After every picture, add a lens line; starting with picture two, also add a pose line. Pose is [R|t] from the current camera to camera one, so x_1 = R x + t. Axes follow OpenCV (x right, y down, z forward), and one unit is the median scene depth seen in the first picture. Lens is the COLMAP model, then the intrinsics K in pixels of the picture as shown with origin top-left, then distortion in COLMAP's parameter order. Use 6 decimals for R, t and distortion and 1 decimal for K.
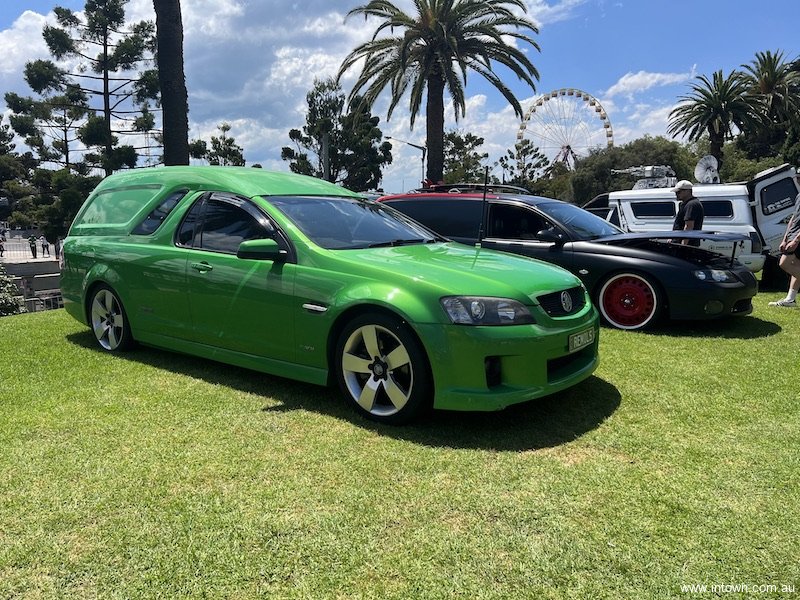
lens RADIAL K [[599.4, 0, 397.4], [0, 599.4, 302.1], [0, 0, 1]] dist [0.027485, -0.031368]
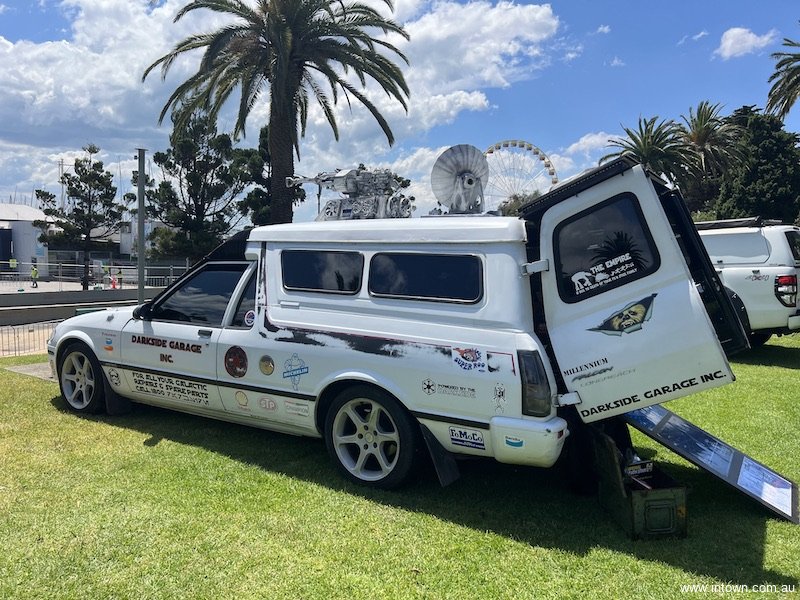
lens RADIAL K [[599.4, 0, 402.9], [0, 599.4, 297.4], [0, 0, 1]] dist [0.027485, -0.031368]
pose [[0.996485, 0.032706, 0.077127, 0.258509], [-0.026465, 0.996395, -0.080601, -0.061405], [-0.079486, 0.078276, 0.993758, 0.351731]]
